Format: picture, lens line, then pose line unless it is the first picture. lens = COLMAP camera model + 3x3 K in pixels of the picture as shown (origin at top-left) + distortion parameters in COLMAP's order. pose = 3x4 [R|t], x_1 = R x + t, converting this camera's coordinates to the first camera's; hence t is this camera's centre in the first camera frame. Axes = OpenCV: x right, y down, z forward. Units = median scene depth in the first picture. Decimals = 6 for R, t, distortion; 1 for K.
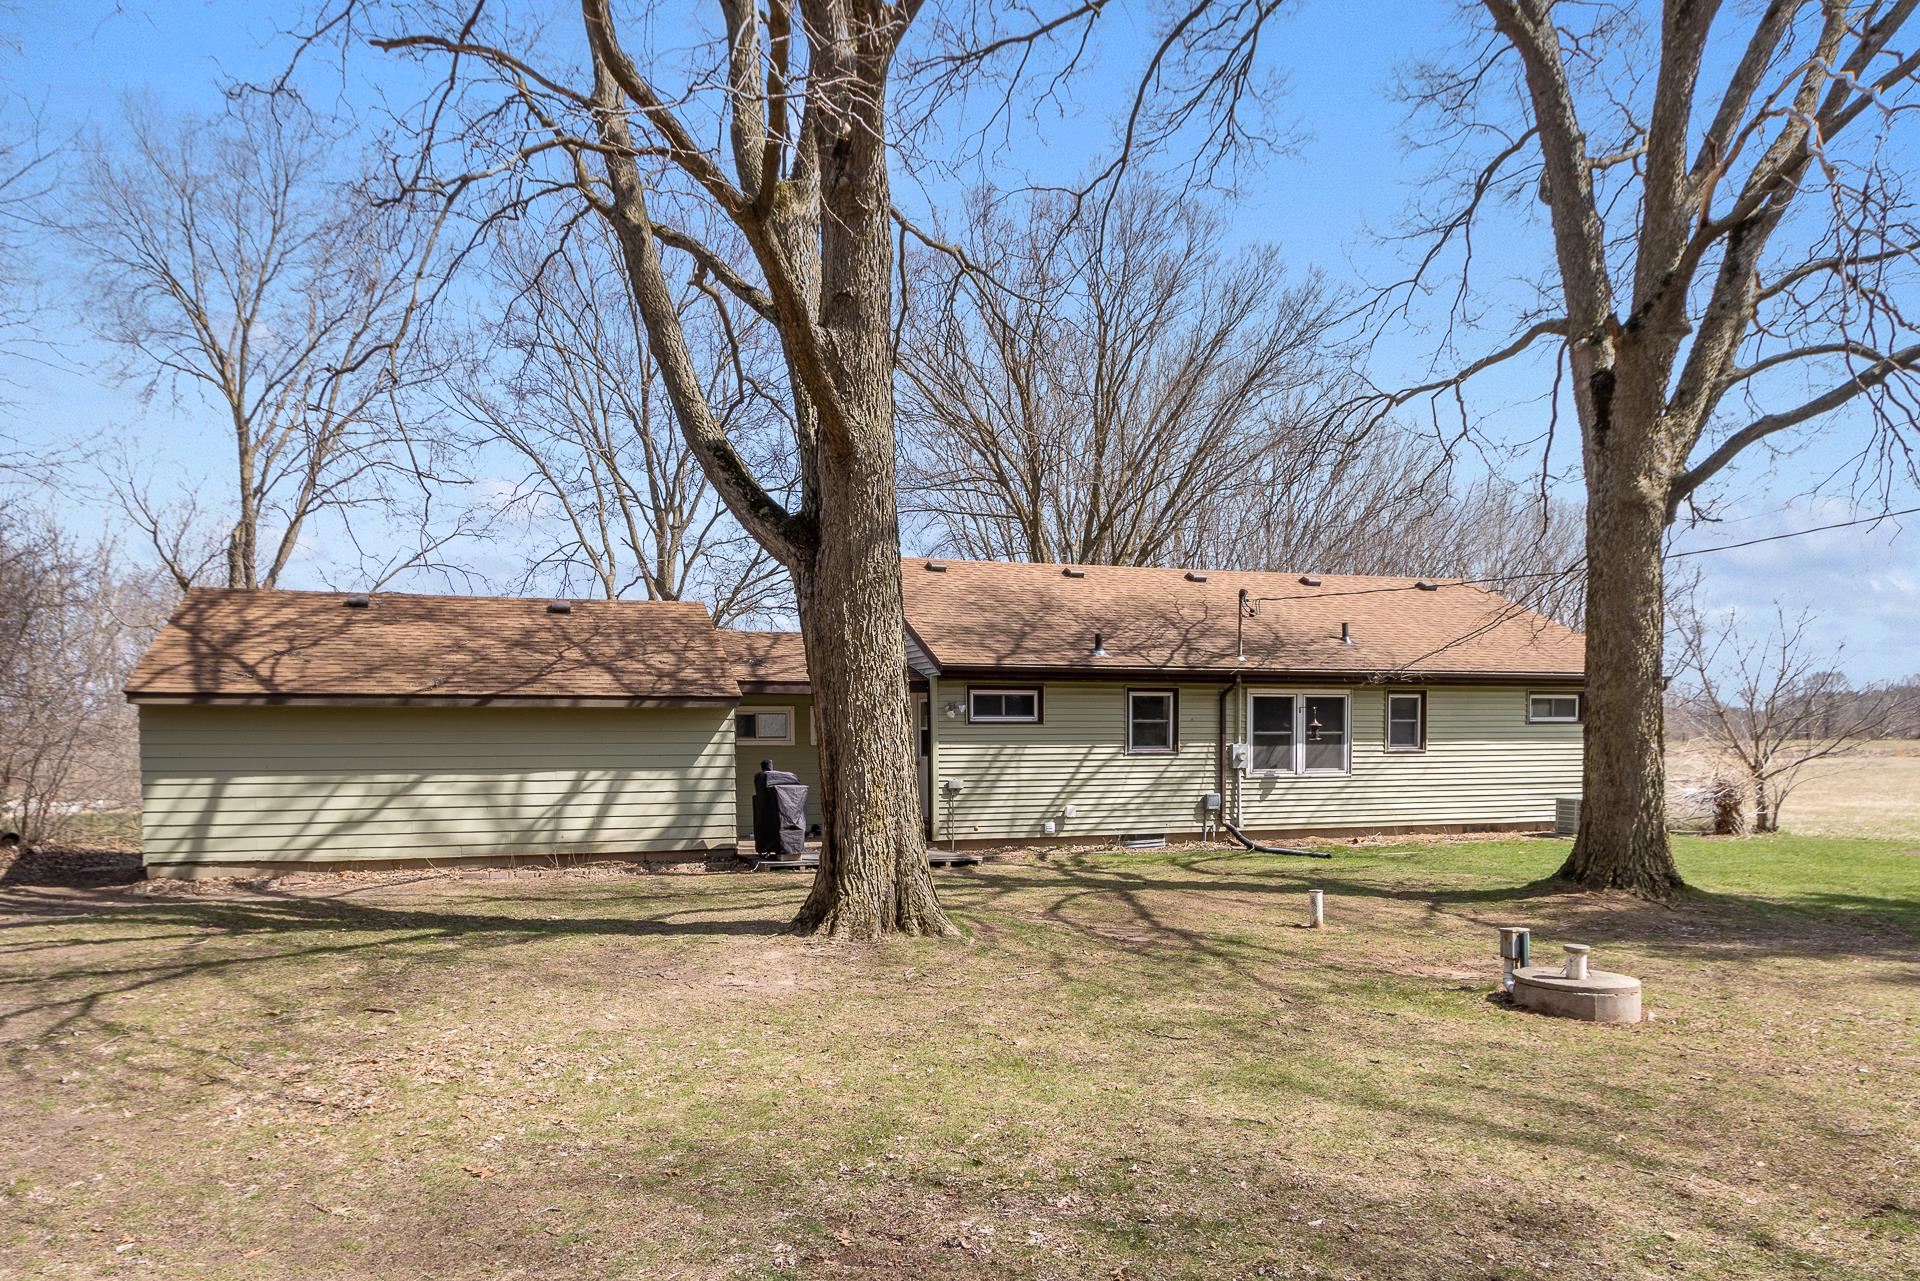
lens RADIAL K [[1083.2, 0, 863.1], [0, 1083.2, 778.1], [0, 0, 1]] dist [0.001841, 0.000179]
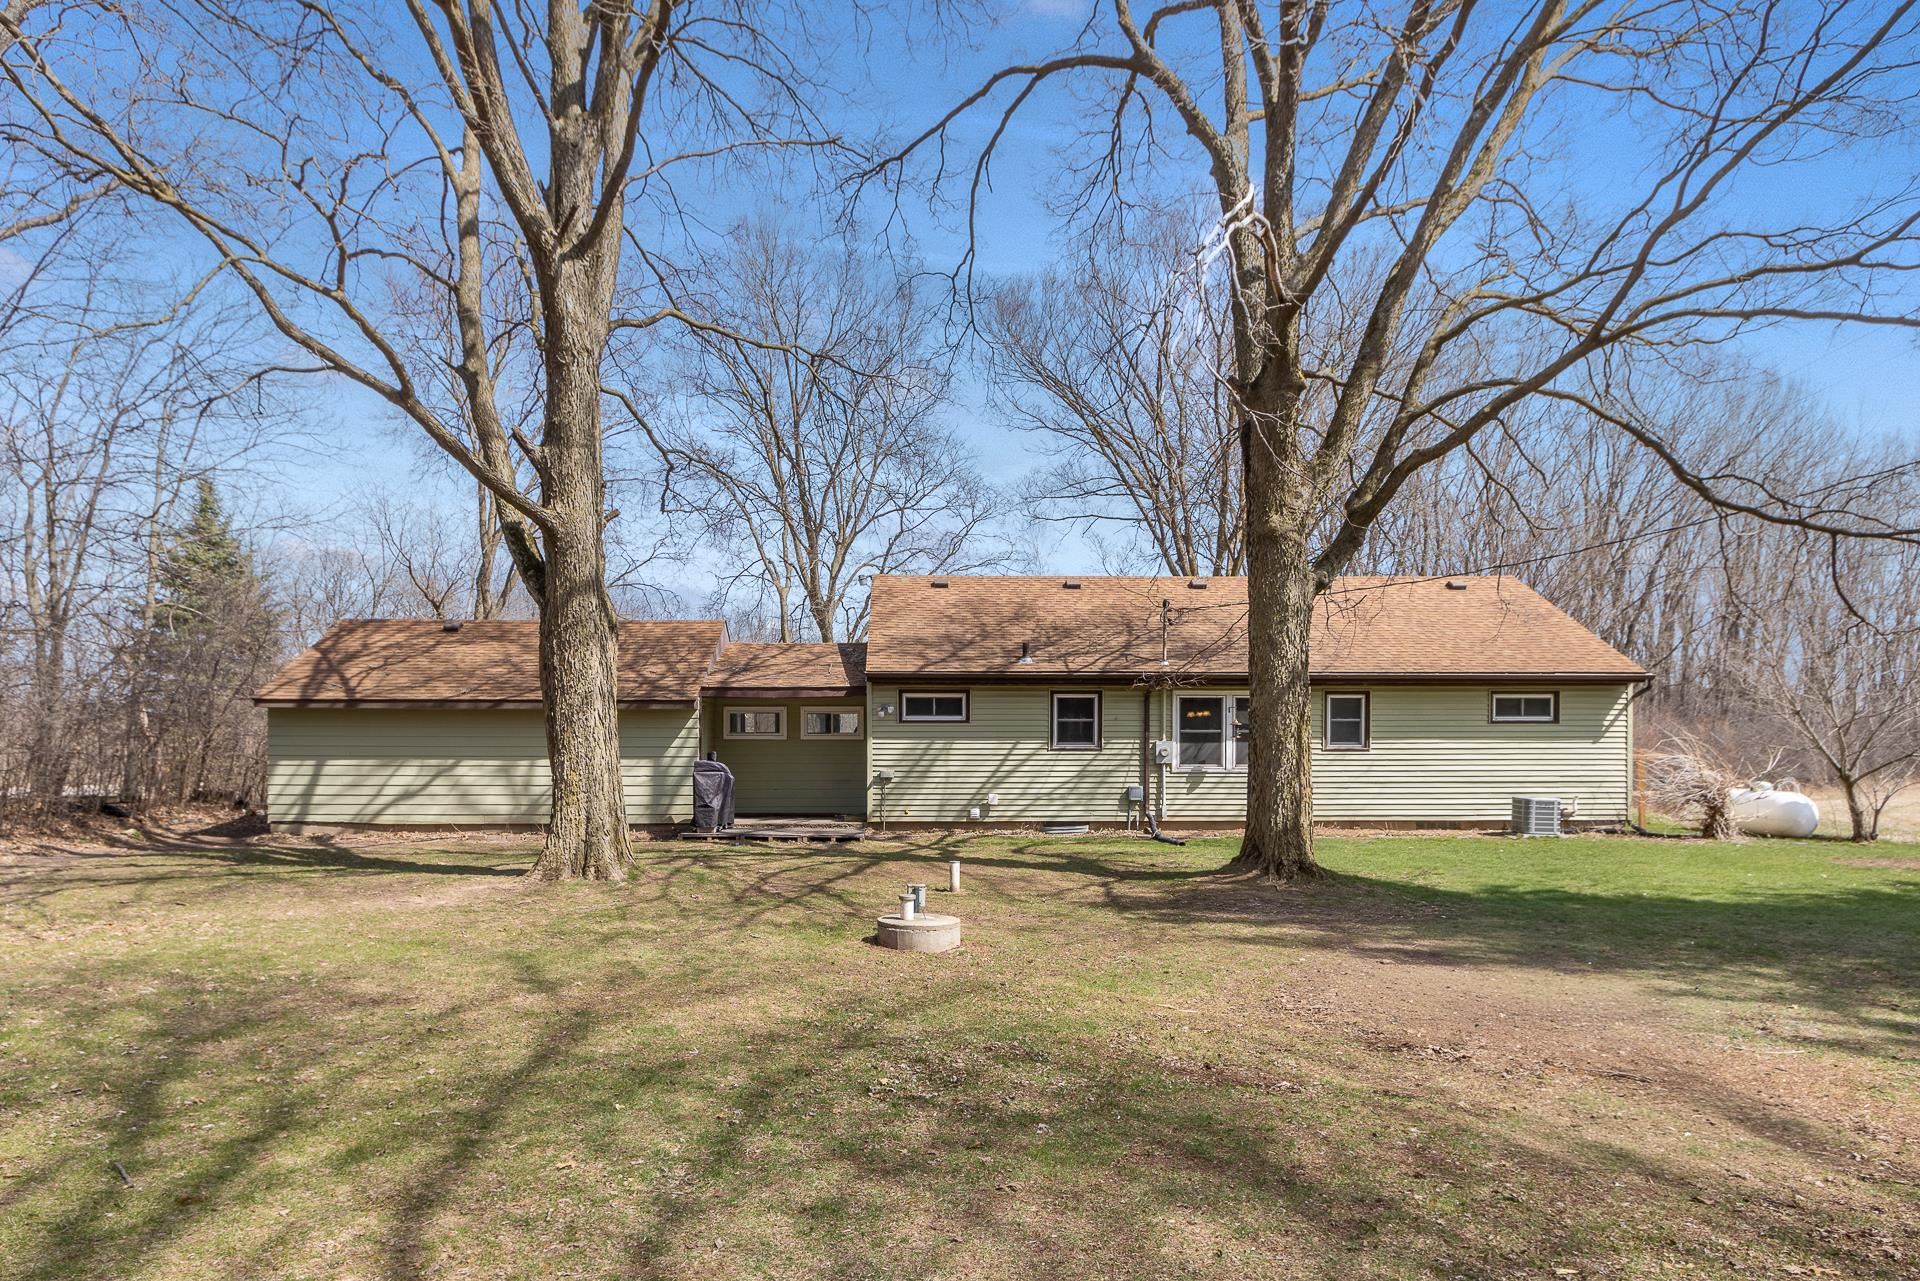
lens RADIAL K [[1098.4, 0, 959.3], [0, 1098.4, 737.6], [0, 0, 1]] dist [0.008731, 0.000584]
pose [[0.970645, 0.006872, -0.240417, 0.446053], [-0.013848, 0.999530, -0.027340, -0.002047], [0.240116, 0.029867, 0.970285, -0.134329]]
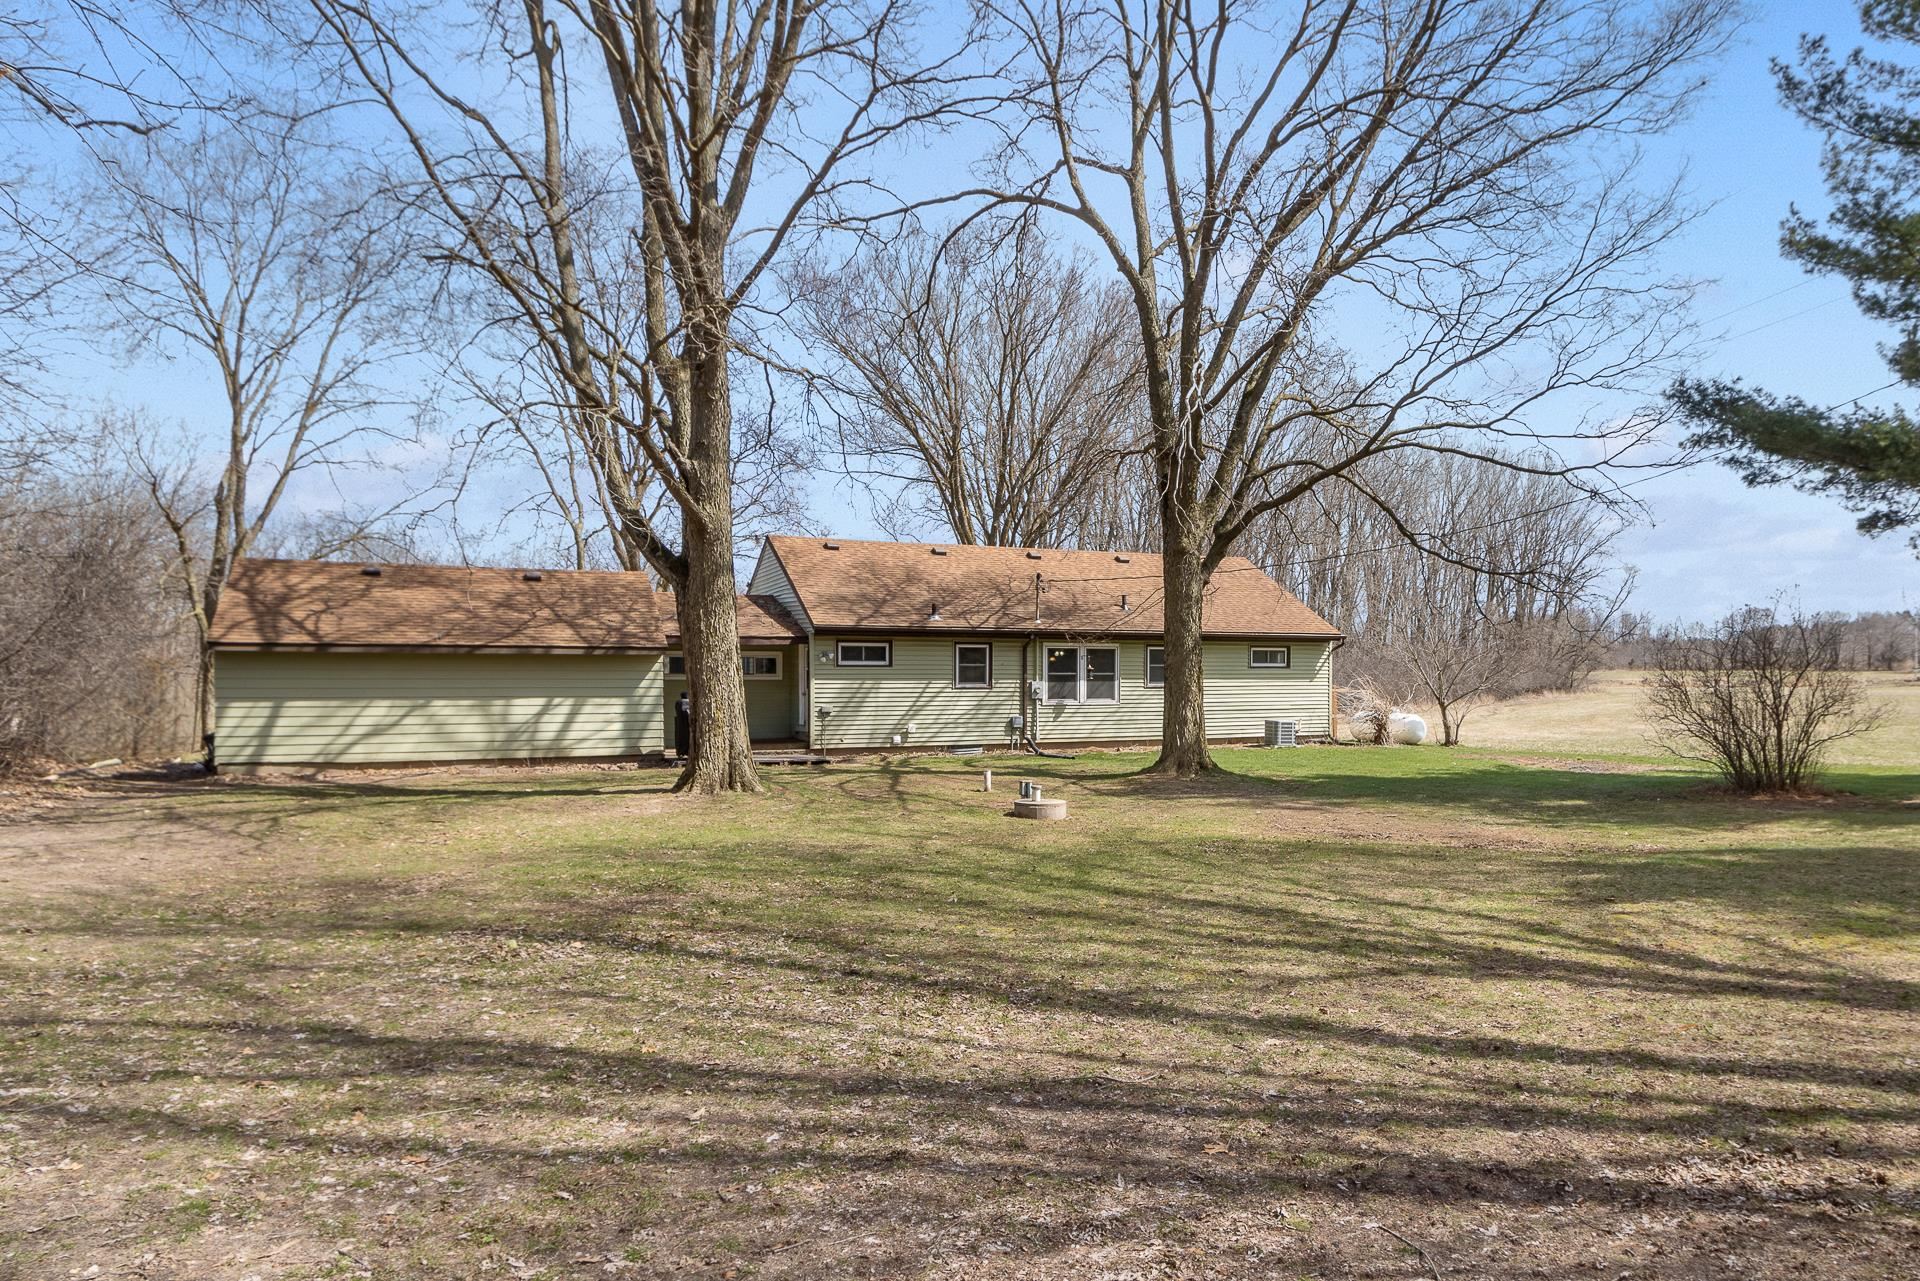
lens RADIAL K [[1154.9, 0, 1055.5], [0, 1154.9, 667.6], [0, 0, 1]] dist [0.000122, 0.002508]
pose [[0.987369, 0.009746, 0.158139, 0.141030], [-0.005121, 0.999548, -0.029628, -0.005054], [-0.158356, 0.028444, 0.986972, -0.542633]]
